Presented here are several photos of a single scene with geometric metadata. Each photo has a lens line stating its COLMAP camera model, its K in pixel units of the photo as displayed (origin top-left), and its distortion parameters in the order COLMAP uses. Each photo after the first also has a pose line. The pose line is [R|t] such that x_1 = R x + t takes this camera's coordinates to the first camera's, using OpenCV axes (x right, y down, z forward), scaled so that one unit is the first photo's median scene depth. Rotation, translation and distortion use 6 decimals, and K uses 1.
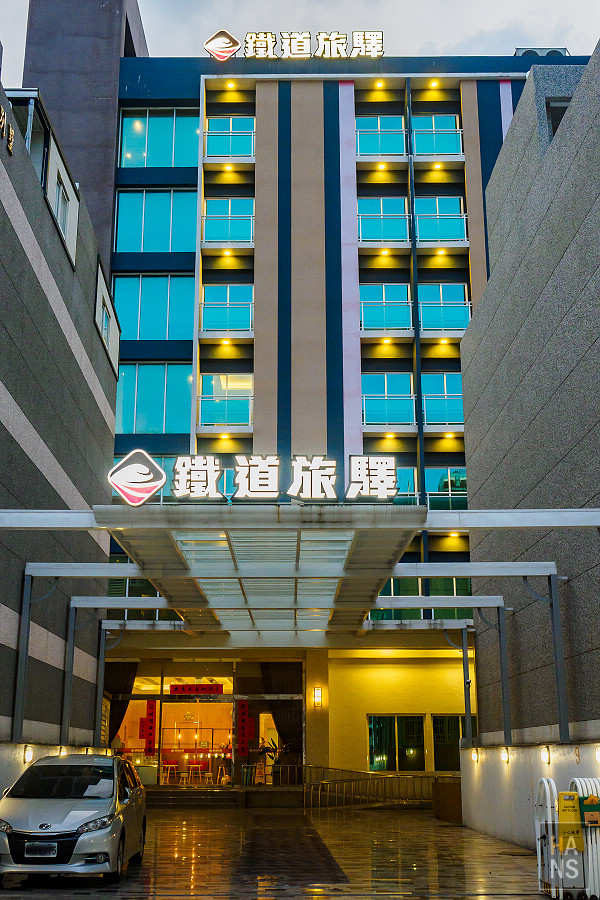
lens RADIAL K [[1038.3, 0, 296.4], [0, 1038.3, 433.0], [0, 0, 1]] dist [0.001701, -0.015790]
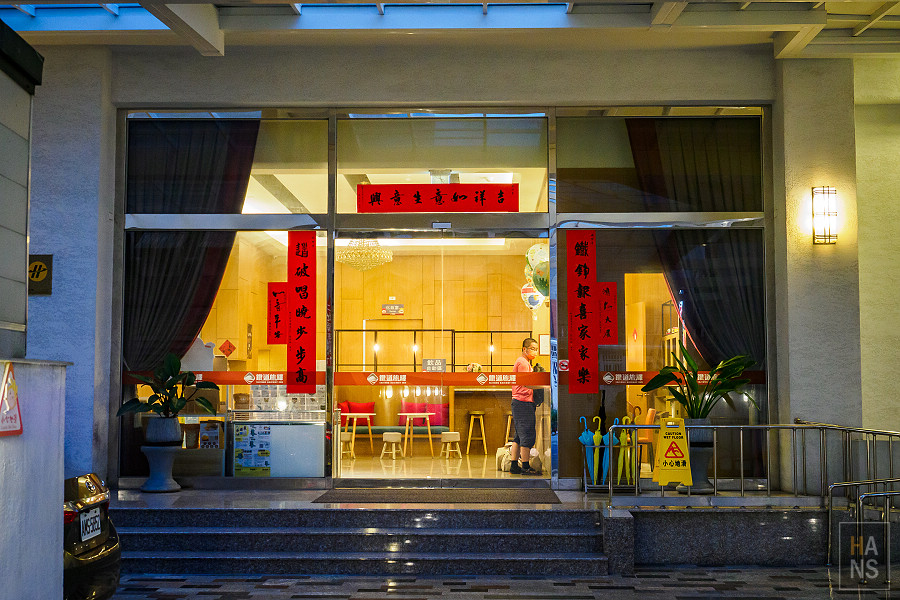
lens RADIAL K [[1187.2, 0, 450.0], [0, 1187.2, 300.0], [0, 0, 1]] dist [-0.001872, -0.001166]
pose [[0.999674, 0.000467, -0.025537, -0.085822], [0.005287, 0.974400, 0.224760, 0.201379], [0.024988, -0.224822, 0.974080, 0.652638]]
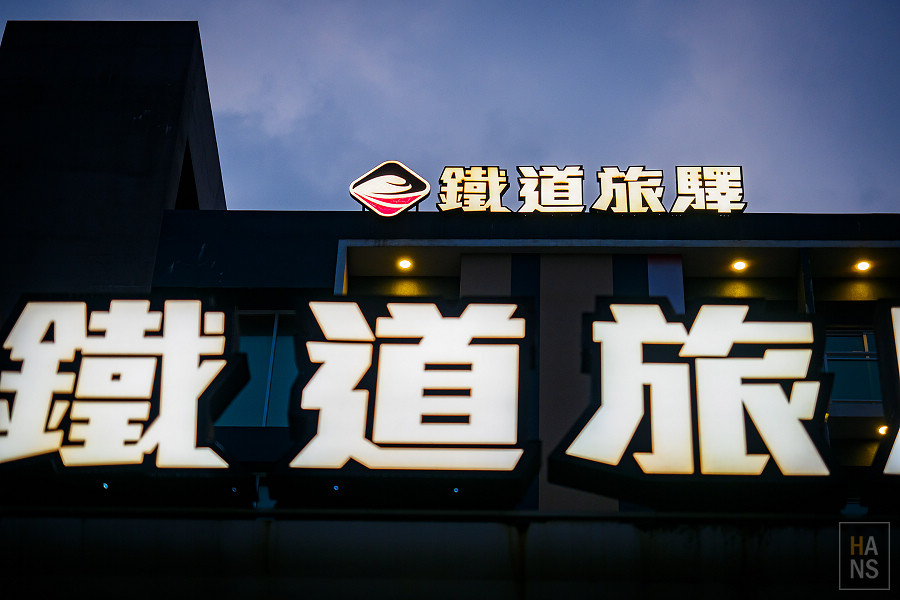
lens RADIAL K [[2010.0, 0, 466.6], [0, 2010.0, 300.8], [0, 0, 1]] dist [-0.029666, -0.161111]
pose [[0.999321, 0.004668, -0.036555, -0.006155], [-0.020884, 0.889037, -0.457359, 0.088070], [0.030364, 0.457812, 0.888530, 0.288691]]
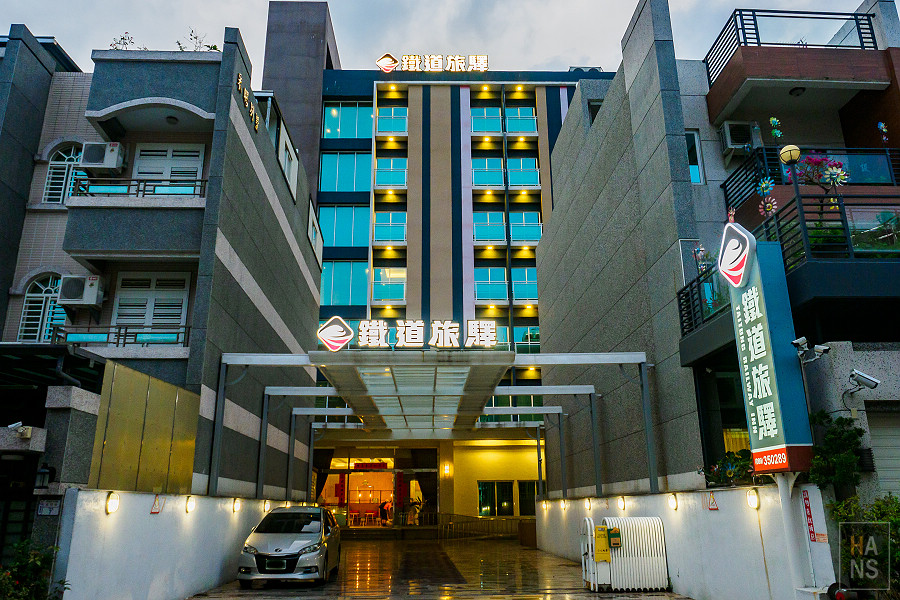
lens RADIAL K [[655.1, 0, 450.0], [0, 655.1, 300.0], [0, 0, 1]] dist [-0.022102, 0.007090]
pose [[0.999656, 0.001014, 0.026218, -0.001178], [-0.000843, 0.999978, -0.006543, -0.001305], [-0.026224, 0.006519, 0.999635, -0.008746]]
